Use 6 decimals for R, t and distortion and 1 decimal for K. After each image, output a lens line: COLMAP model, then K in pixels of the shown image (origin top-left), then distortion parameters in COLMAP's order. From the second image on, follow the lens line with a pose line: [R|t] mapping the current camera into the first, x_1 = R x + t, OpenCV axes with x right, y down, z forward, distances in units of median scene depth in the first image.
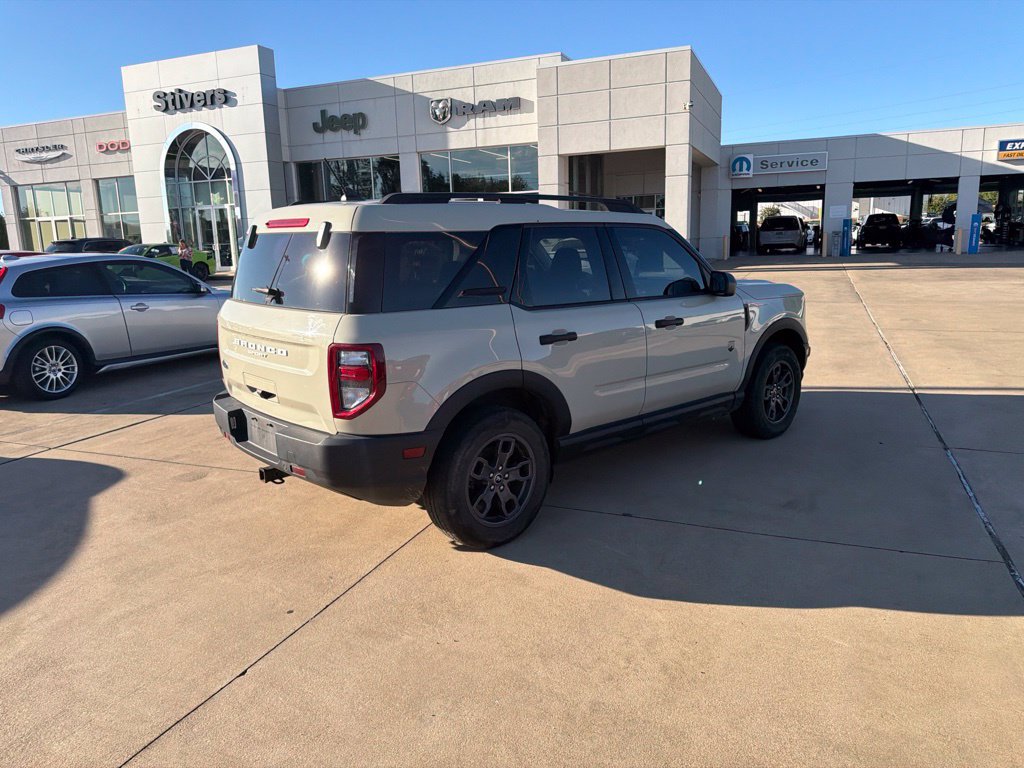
lens RADIAL K [[724.9, 0, 507.5], [0, 724.9, 376.2], [0, 0, 1]] dist [0.030550, -0.035436]
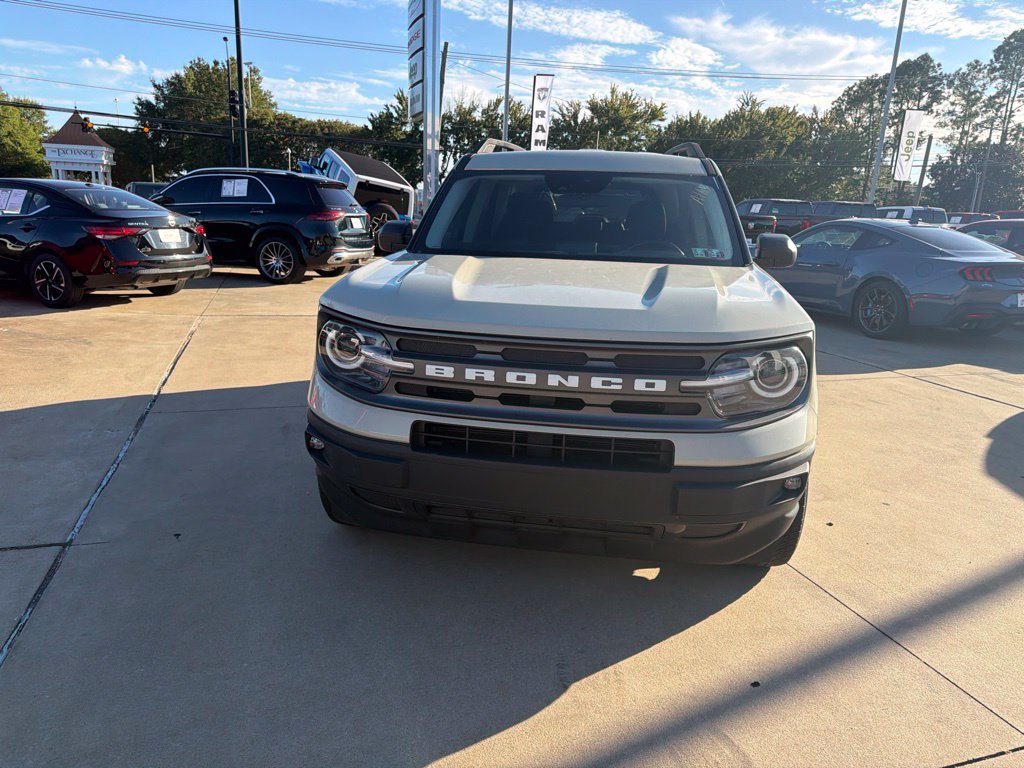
lens RADIAL K [[724.9, 0, 508.6], [0, 724.9, 388.2], [0, 0, 1]] dist [0.030550, -0.035436]
pose [[-0.764742, 0.154806, -0.625463, 0.152444], [-0.143781, 0.905234, 0.399849, -0.065526], [0.628089, 0.395711, -0.670013, 0.350188]]
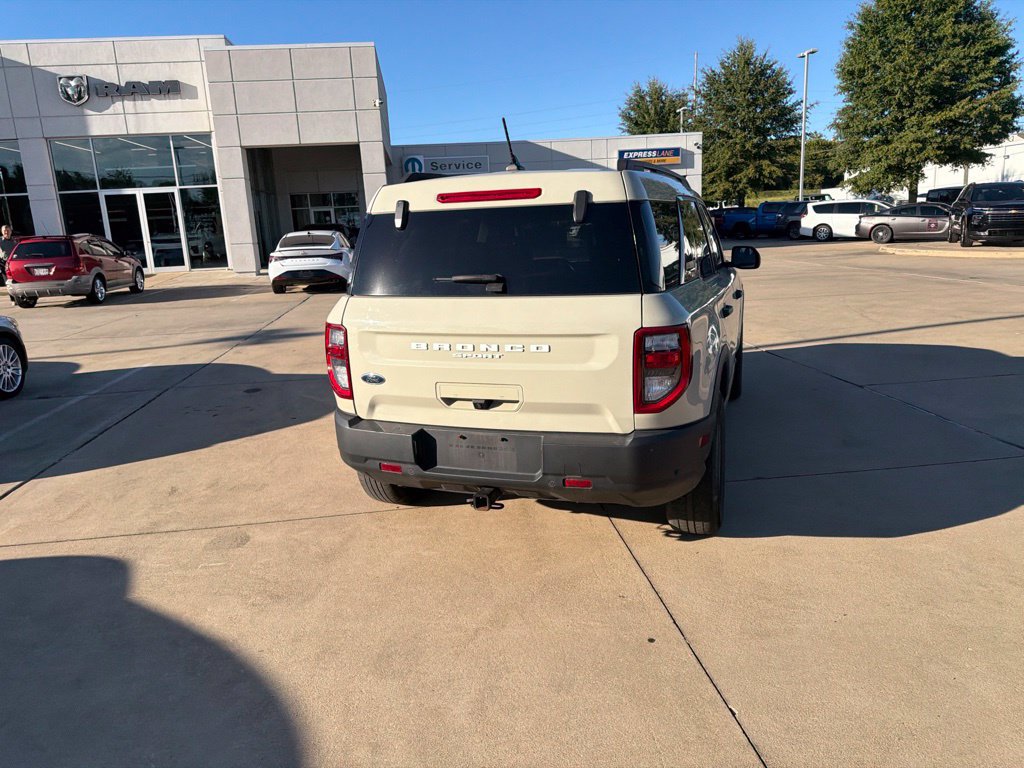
lens RADIAL K [[724.9, 0, 507.2], [0, 724.9, 385.1], [0, 0, 1]] dist [0.030550, -0.035436]
pose [[0.874262, -0.117665, 0.470979, -0.113373], [0.113594, 0.992831, 0.037179, -0.003908], [-0.471977, 0.020996, 0.881361, 0.043516]]
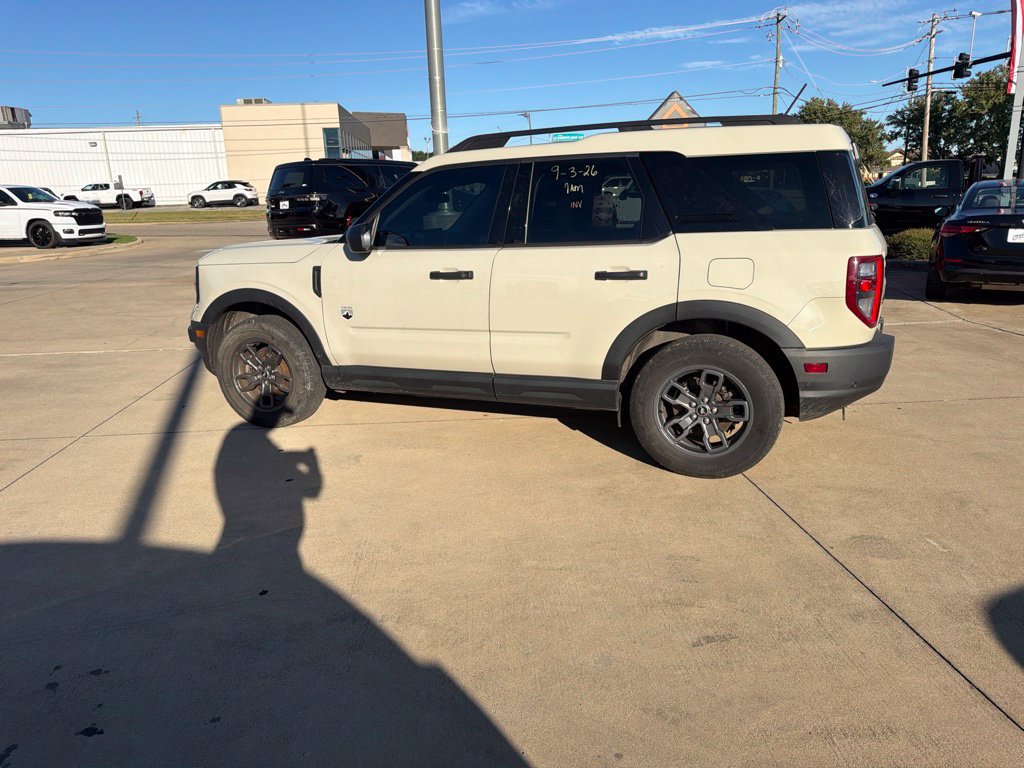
lens RADIAL K [[724.9, 0, 505.8], [0, 724.9, 385.6], [0, 0, 1]] dist [0.030550, -0.035436]
pose [[-0.449075, -0.191062, 0.872827, -0.175139], [0.208637, 0.927440, 0.310362, -0.052017], [-0.868793, 0.321480, -0.376628, 0.317399]]
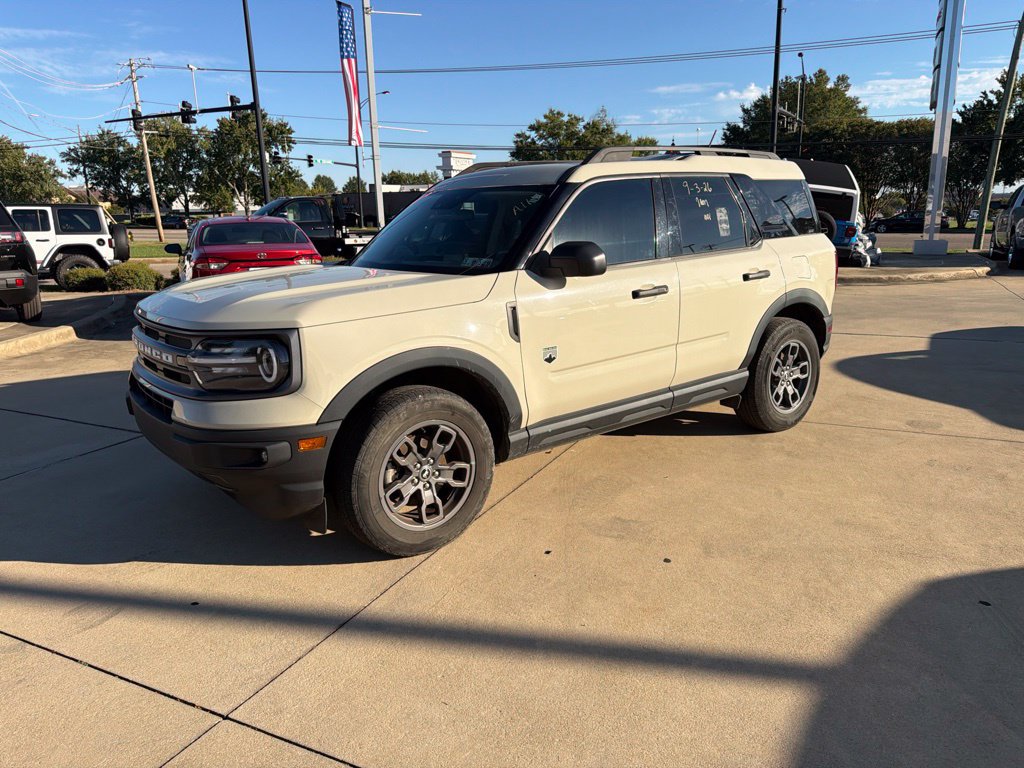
lens RADIAL K [[724.9, 0, 508.8], [0, 724.9, 384.3], [0, 0, 1]] dist [0.030550, -0.035436]
pose [[-0.996465, 0.033074, 0.077223, 0.008832], [0.062137, 0.908807, 0.412563, -0.075999], [-0.056536, 0.415903, -0.907650, 0.414086]]
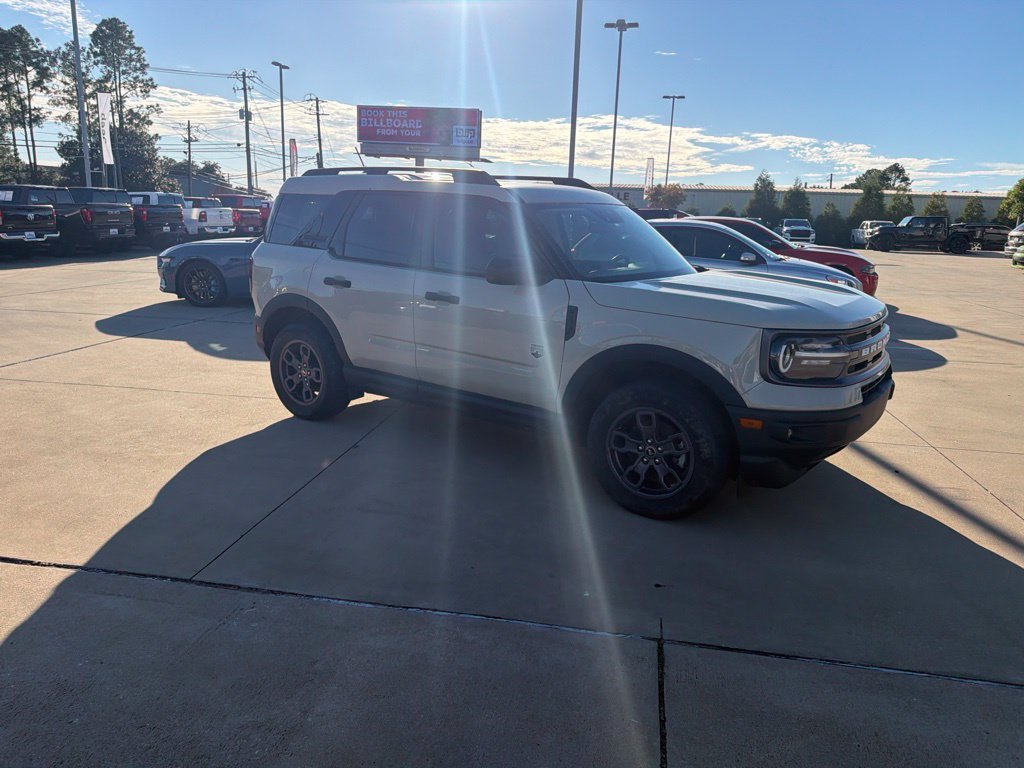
lens RADIAL K [[724.9, 0, 505.4], [0, 724.9, 387.1], [0, 0, 1]] dist [0.030550, -0.035436]
pose [[0.205983, 0.260832, -0.943153, 0.230977], [-0.219599, 0.951560, 0.215197, -0.036359], [0.953597, 0.162789, 0.253283, 0.165463]]
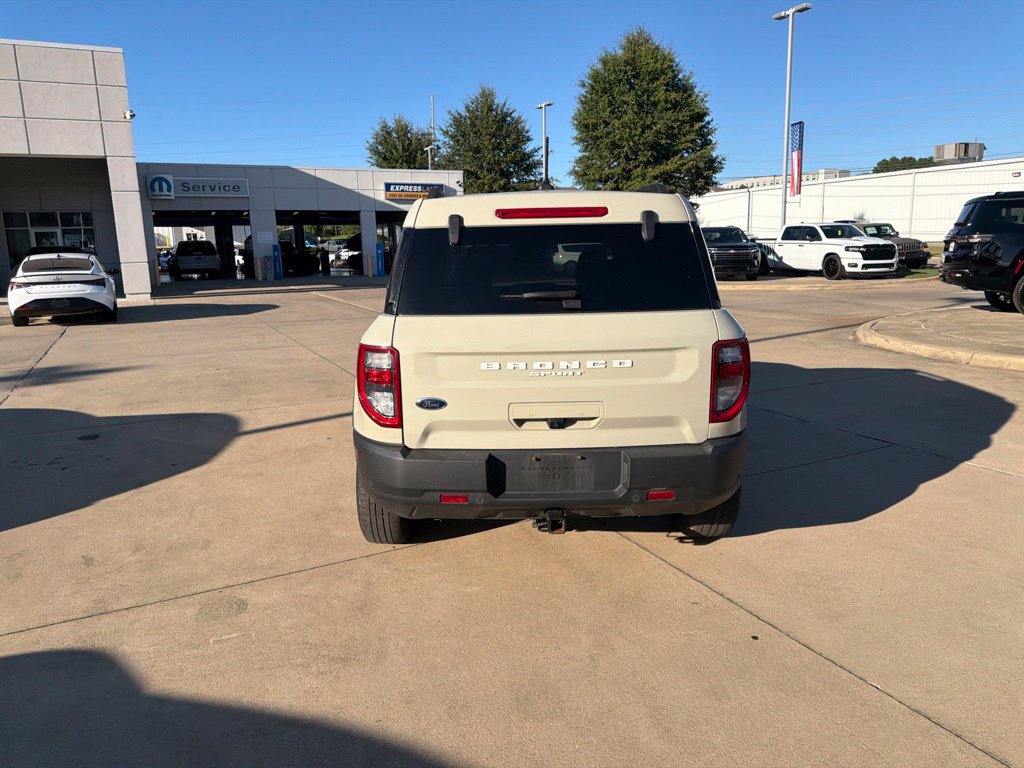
lens RADIAL K [[724.9, 0, 505.6], [0, 724.9, 383.7], [0, 0, 1]] dist [0.030550, -0.035436]
pose [[0.657213, -0.127134, 0.742905, -0.157154], [0.147778, 0.988275, 0.038392, -0.009482], [-0.739076, 0.084553, 0.668295, 0.082899]]
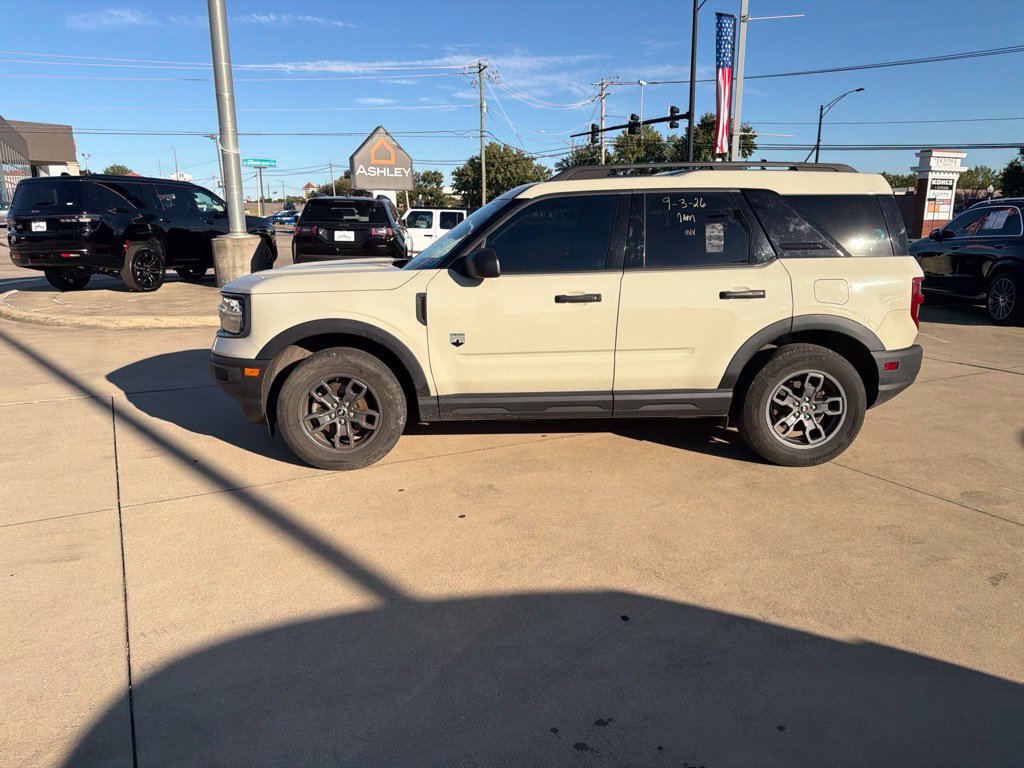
lens RADIAL K [[724.9, 0, 507.3], [0, 724.9, 388.4], [0, 0, 1]] dist [0.030550, -0.035436]
pose [[-0.774072, -0.117155, 0.622163, -0.112334], [0.141220, 0.926017, 0.350072, -0.070119], [-0.617146, 0.358842, -0.700259, 0.399840]]
